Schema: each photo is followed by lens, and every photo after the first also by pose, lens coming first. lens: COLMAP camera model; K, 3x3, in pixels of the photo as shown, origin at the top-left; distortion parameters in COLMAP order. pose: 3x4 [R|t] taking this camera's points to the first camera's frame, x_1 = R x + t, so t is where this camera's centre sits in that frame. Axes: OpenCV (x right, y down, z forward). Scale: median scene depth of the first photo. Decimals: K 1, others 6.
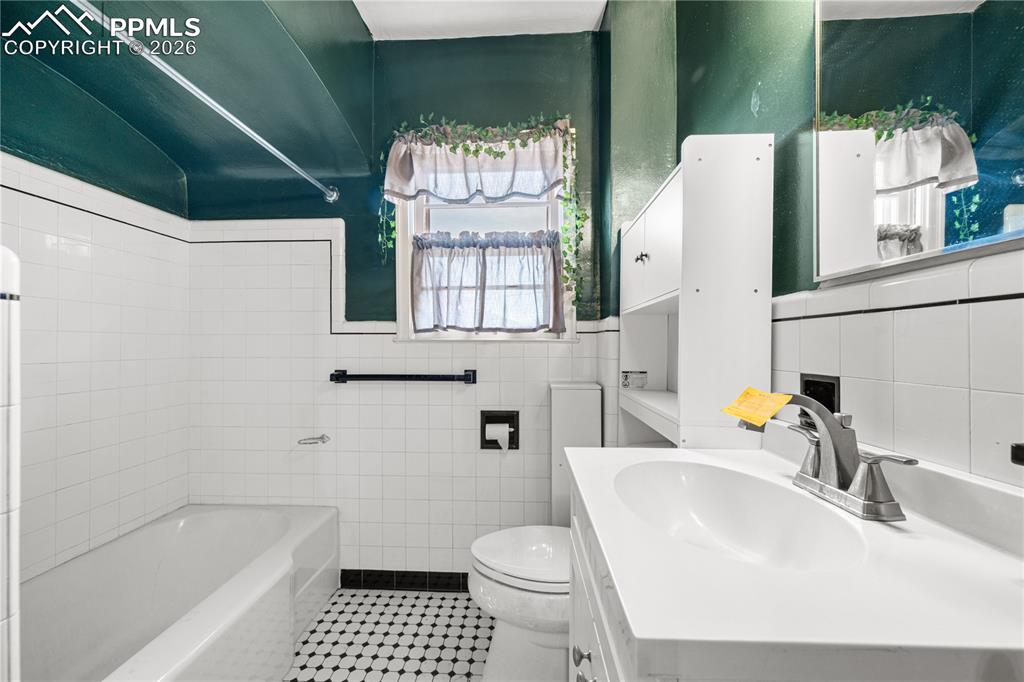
lens RADIAL K [[409.6, 0, 509.1], [0, 409.6, 347.3], [0, 0, 1]] dist [0.002099, 0.000754]
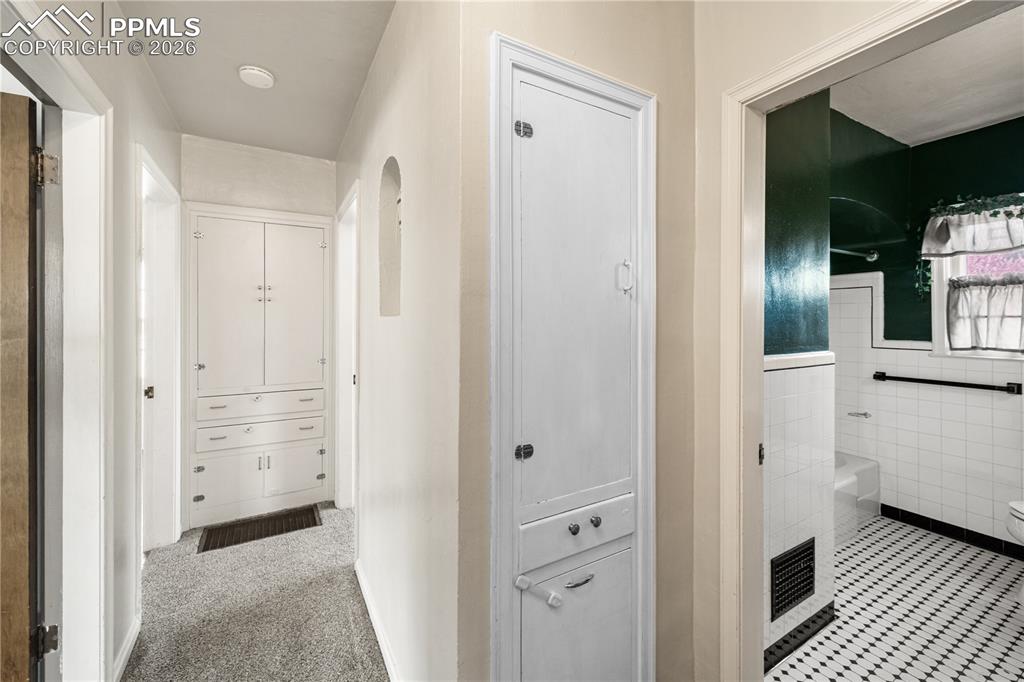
lens RADIAL K [[409.6, 0, 514.3], [0, 409.6, 321.8], [0, 0, 1]] dist [0.002099, 0.000754]
pose [[0.523981, 0.001030, -0.851729, 0.175459], [0.003578, 0.999988, 0.003410, -0.142393], [0.851722, -0.004834, 0.523971, -0.964270]]
